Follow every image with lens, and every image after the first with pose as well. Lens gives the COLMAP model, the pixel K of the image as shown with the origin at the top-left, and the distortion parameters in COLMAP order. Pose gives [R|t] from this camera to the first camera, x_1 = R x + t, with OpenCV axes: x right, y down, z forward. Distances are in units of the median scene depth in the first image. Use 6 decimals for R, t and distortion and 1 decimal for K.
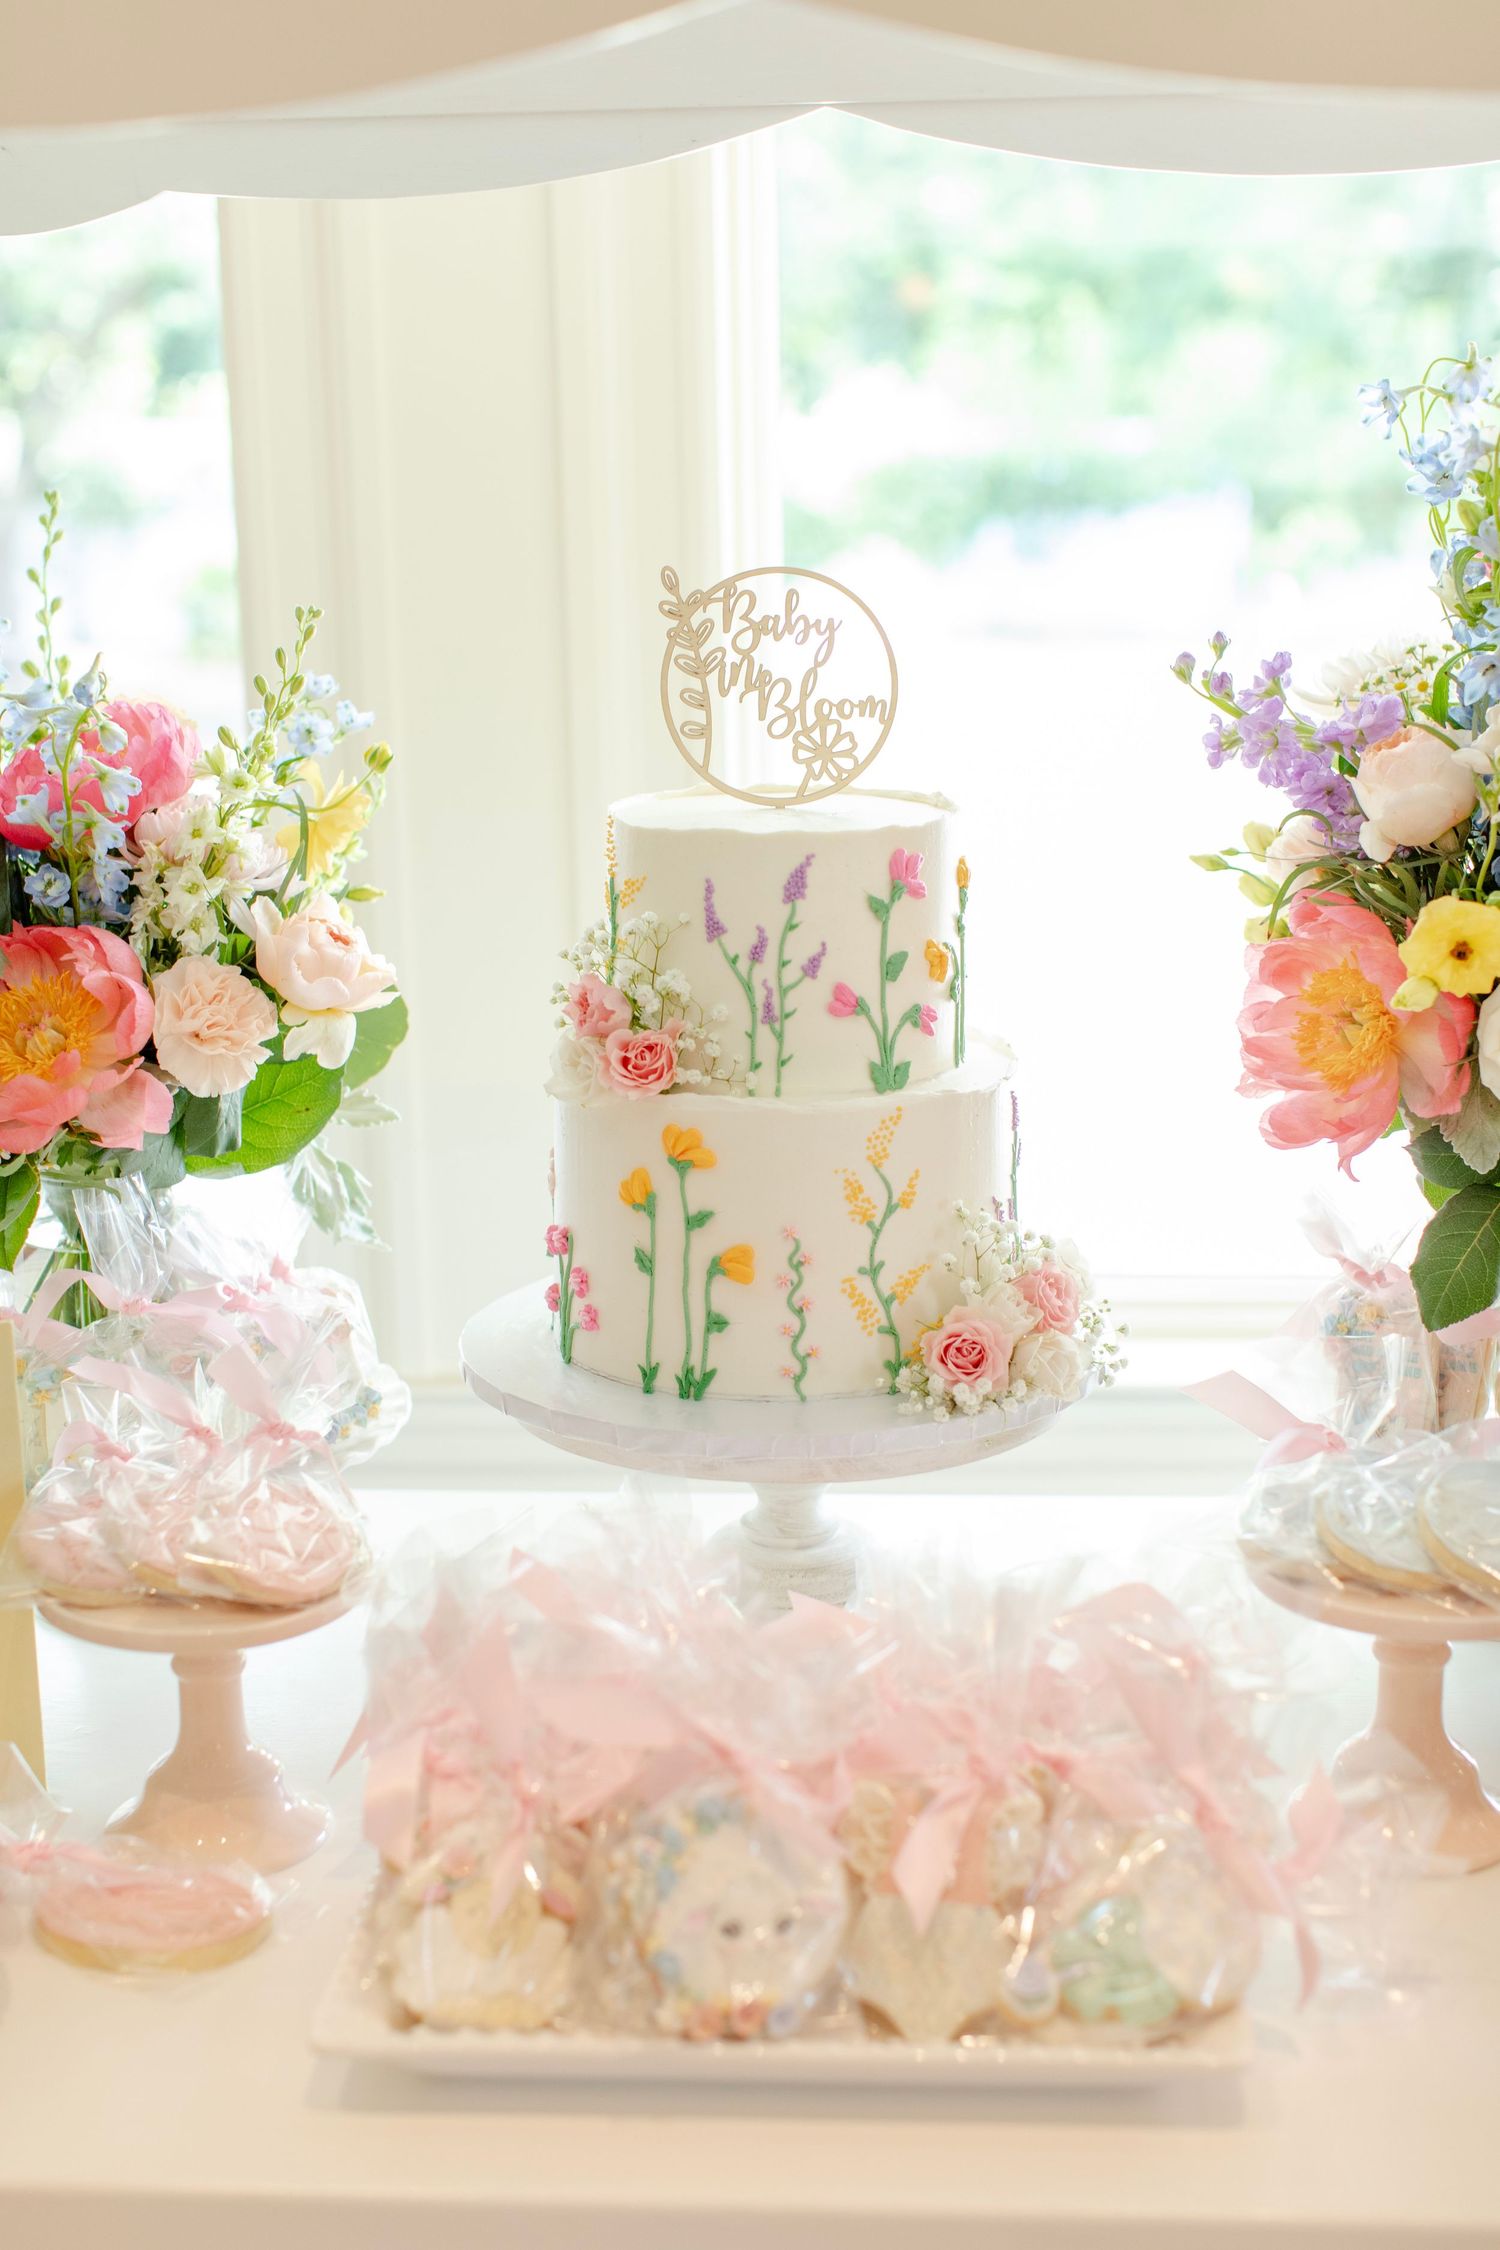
lens RADIAL K [[3069.0, 0, 750.0], [0, 3069.0, 1125.0], [0, 0, 1]] dist [0.007696, -0.071432]
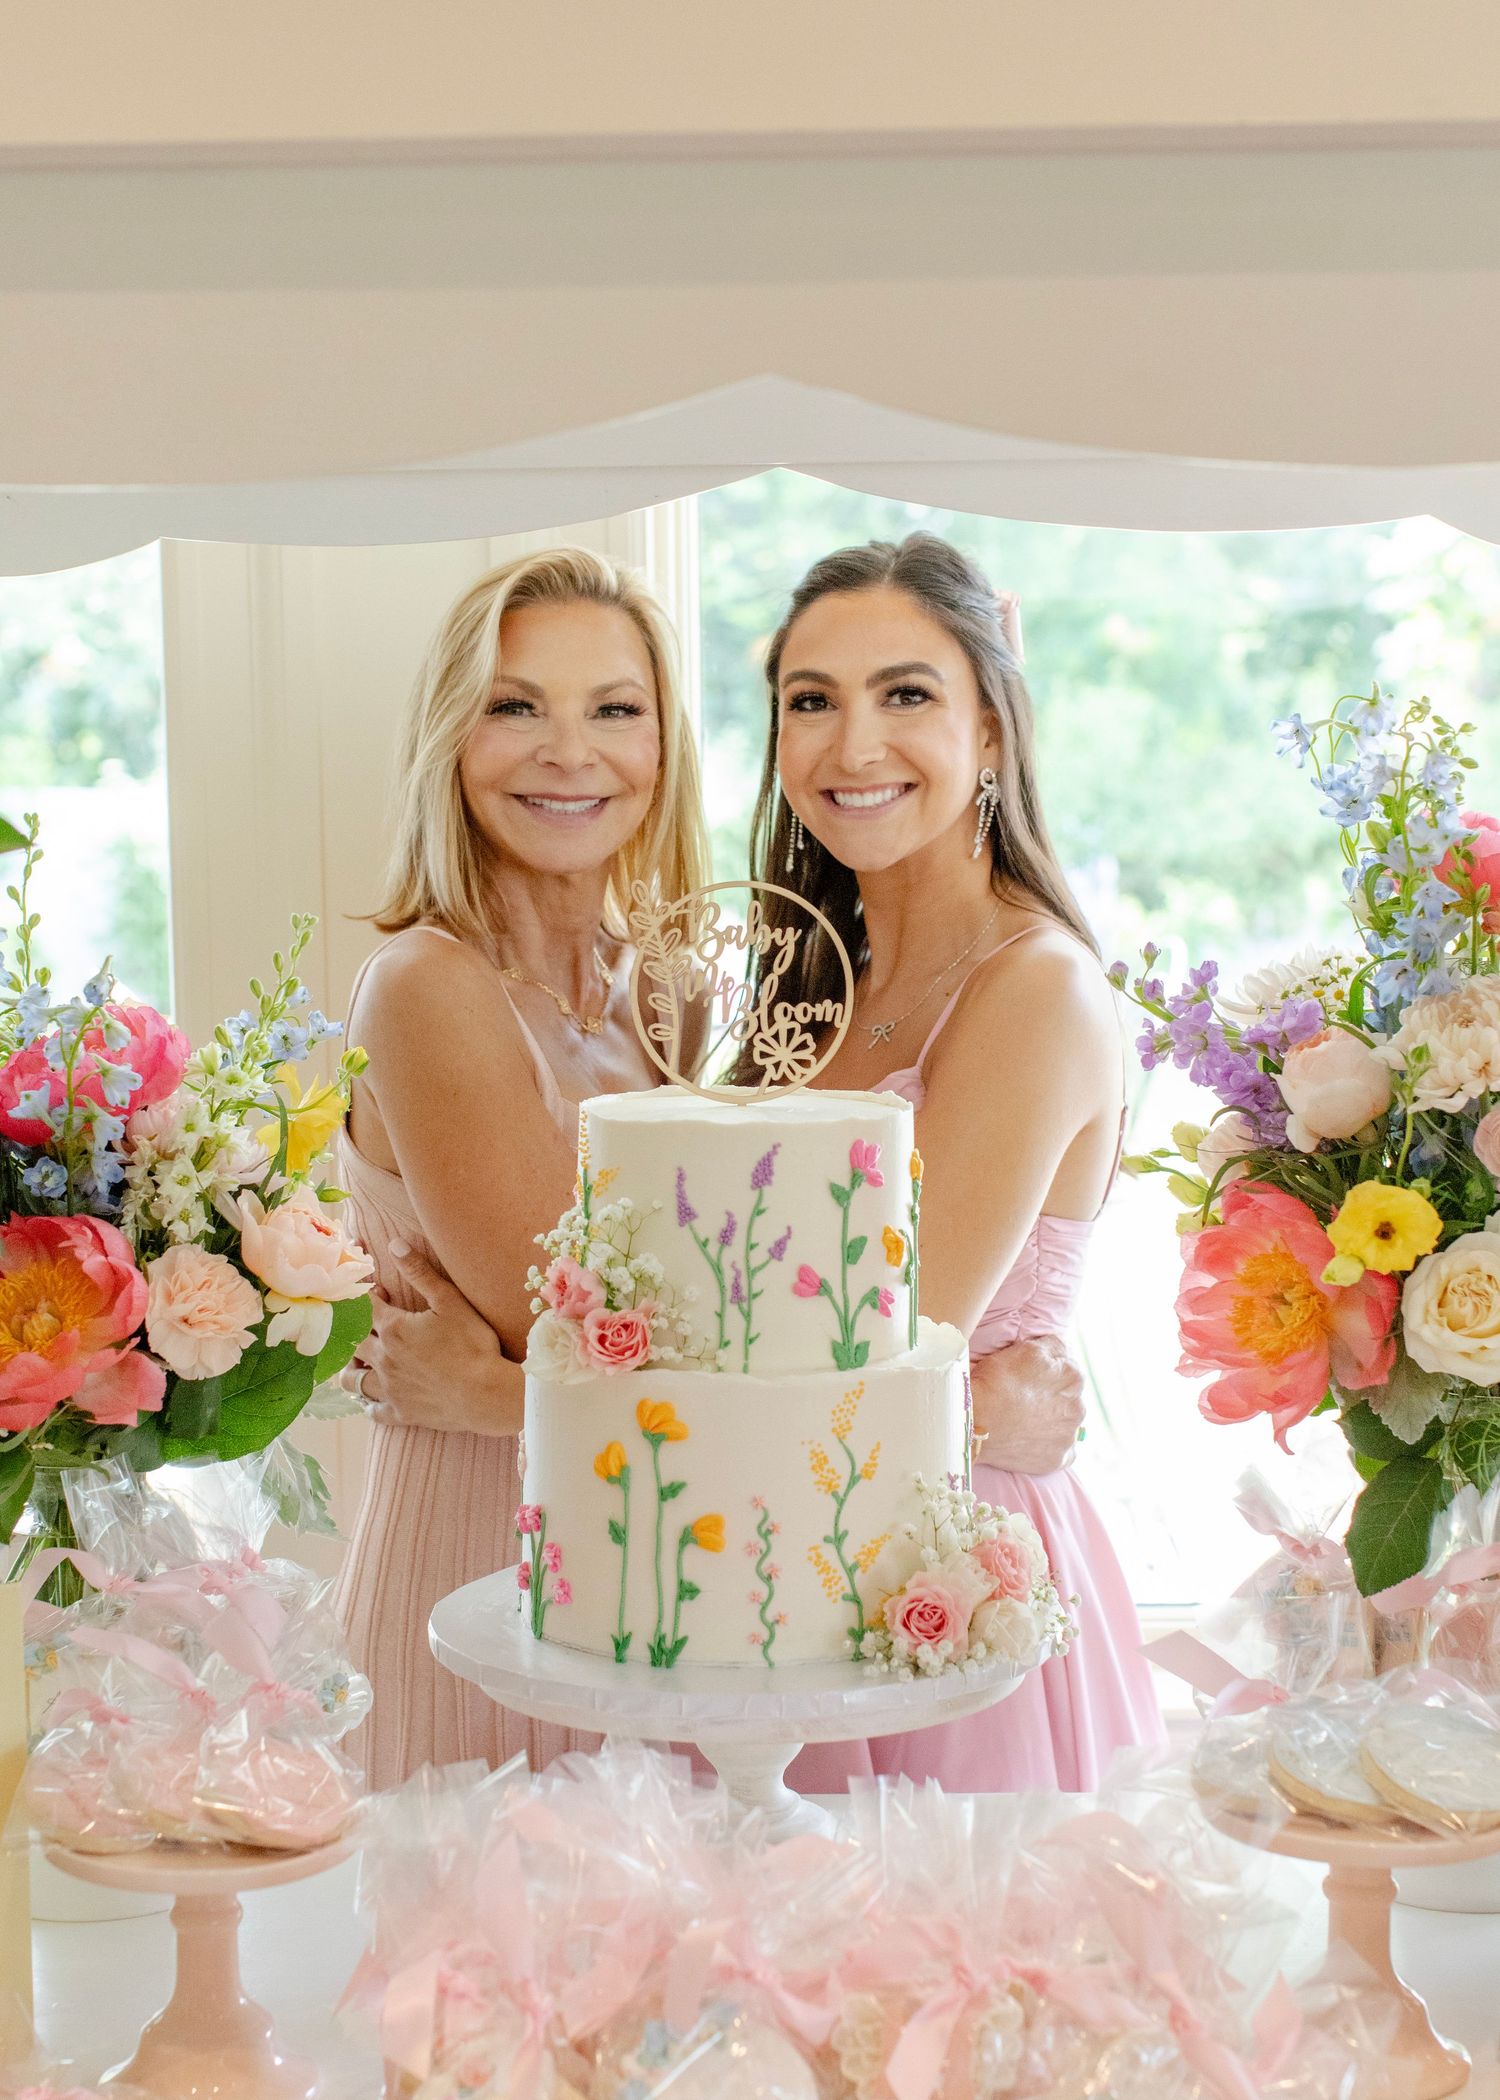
lens RADIAL K [[3321.0, 0, 750.0], [0, 3321.0, 1050.0], [0, 0, 1]] dist [0.019693, -0.022464]
pose [[0.999036, 0.001314, 0.043890, -0.039382], [0.004958, 0.989784, -0.142490, 0.043099], [-0.043628, 0.142570, 0.988823, -0.143293]]
